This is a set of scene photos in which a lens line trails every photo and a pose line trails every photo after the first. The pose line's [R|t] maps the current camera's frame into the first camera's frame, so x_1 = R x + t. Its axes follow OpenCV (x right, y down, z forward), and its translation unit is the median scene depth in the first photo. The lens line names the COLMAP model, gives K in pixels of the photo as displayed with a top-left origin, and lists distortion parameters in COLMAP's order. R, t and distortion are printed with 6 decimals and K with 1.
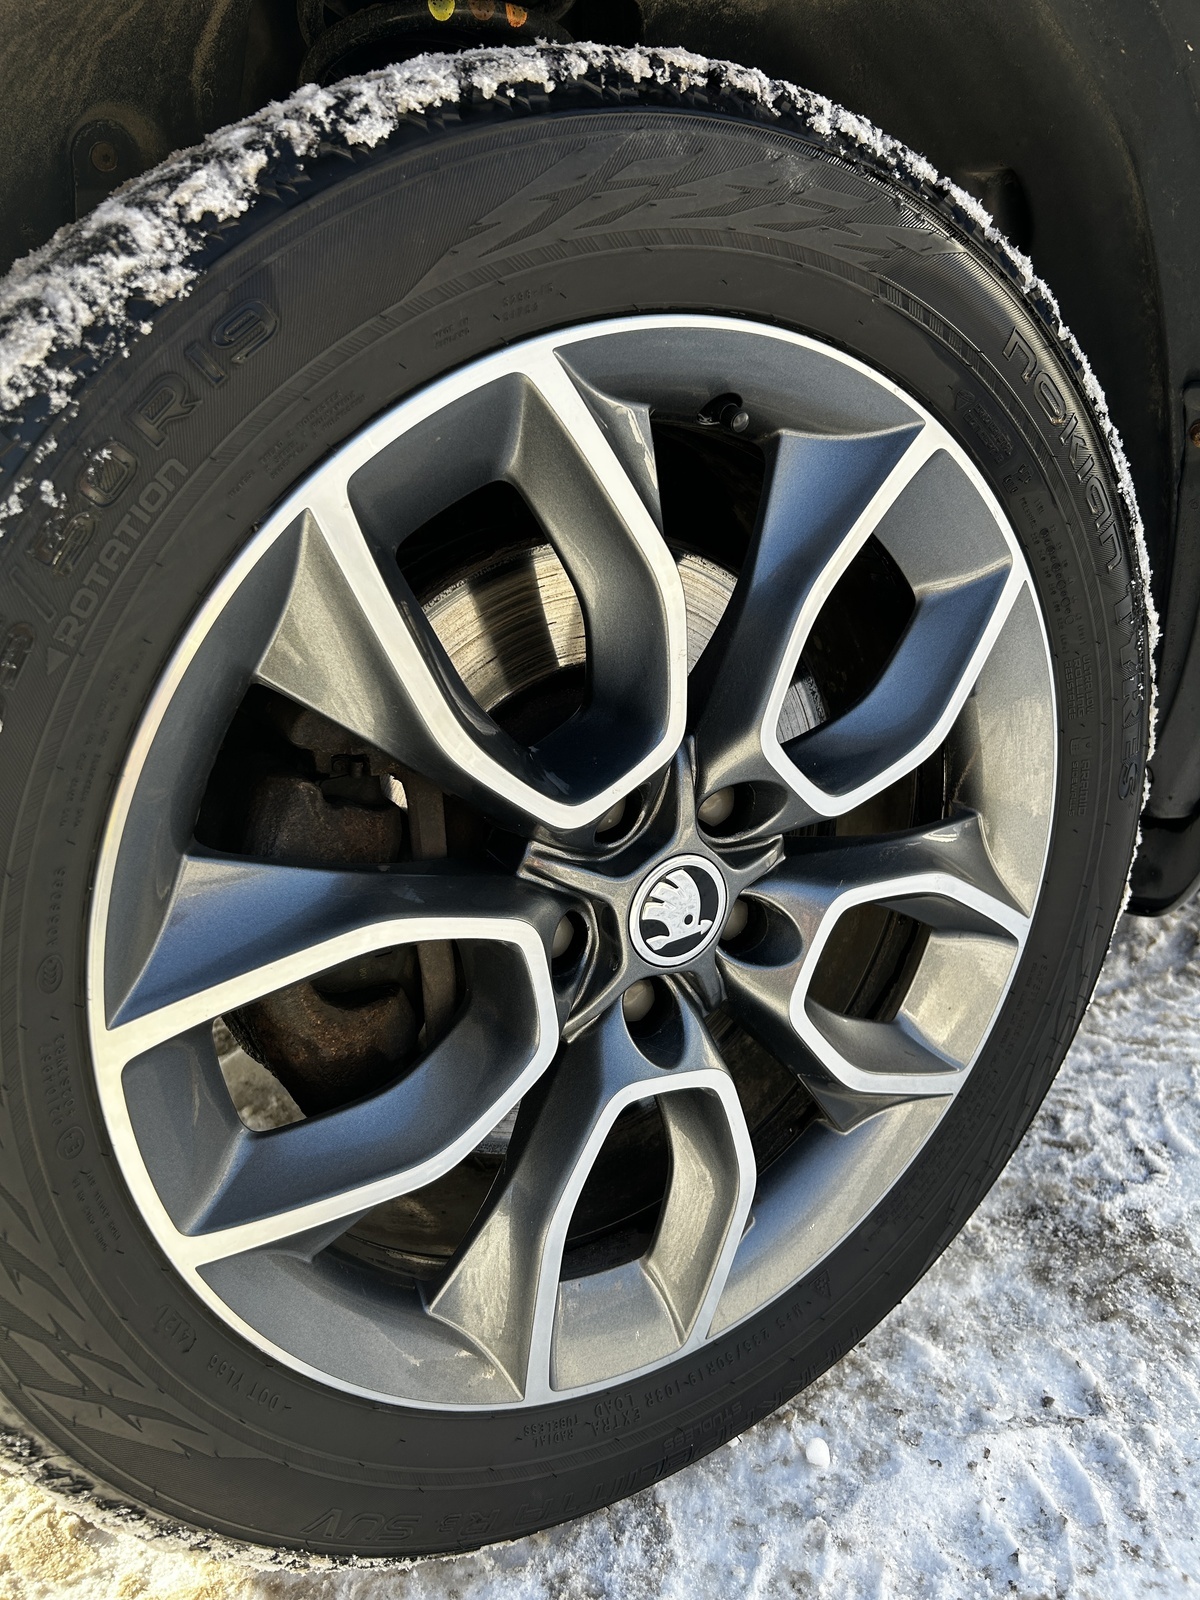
lens RADIAL K [[1214.9, 0, 600.5], [0, 1214.9, 800.6], [0, 0, 1]] dist [-0.002038, -0.002181]
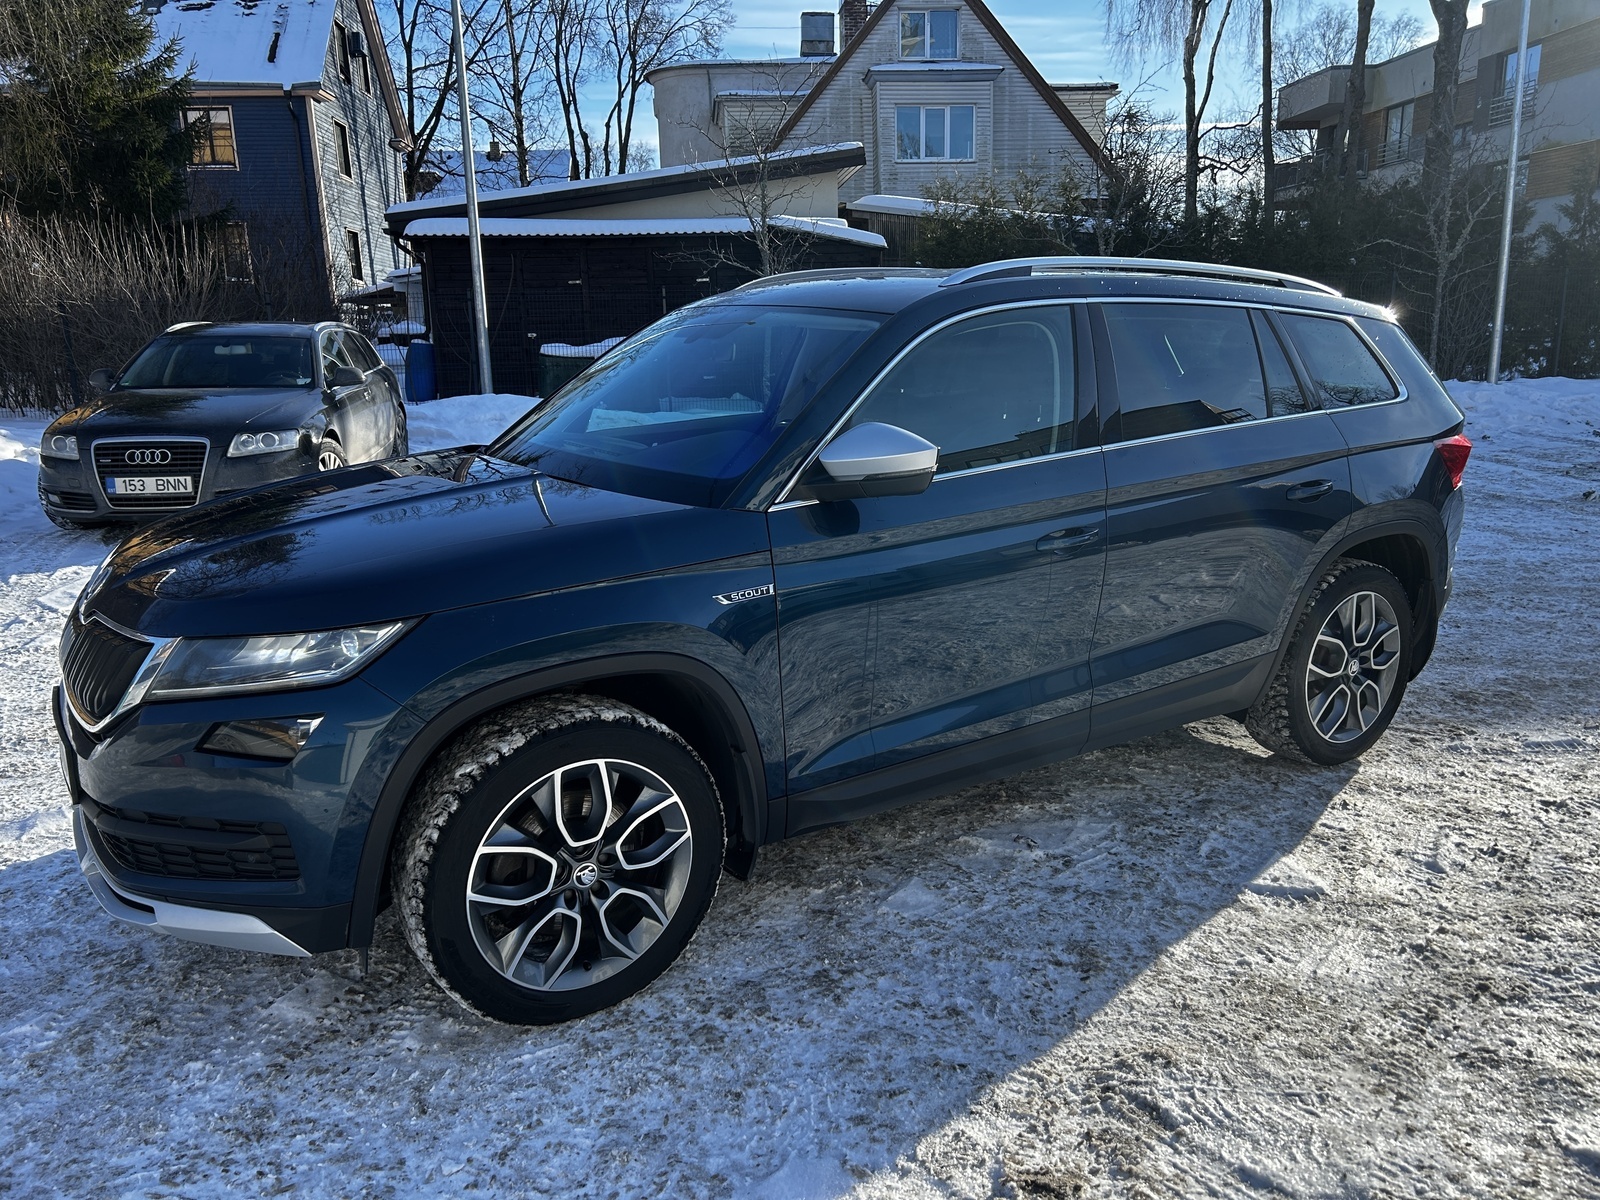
lens RADIAL K [[1214.9, 0, 802.4], [0, 1214.9, 598.2], [0, 0, 1]] dist [-0.002038, -0.002181]
pose [[0.917932, 0.387302, 0.086008, 0.017982], [-0.339797, 0.879395, -0.333470, 0.442860], [-0.204788, 0.276877, 0.938829, -3.913336]]
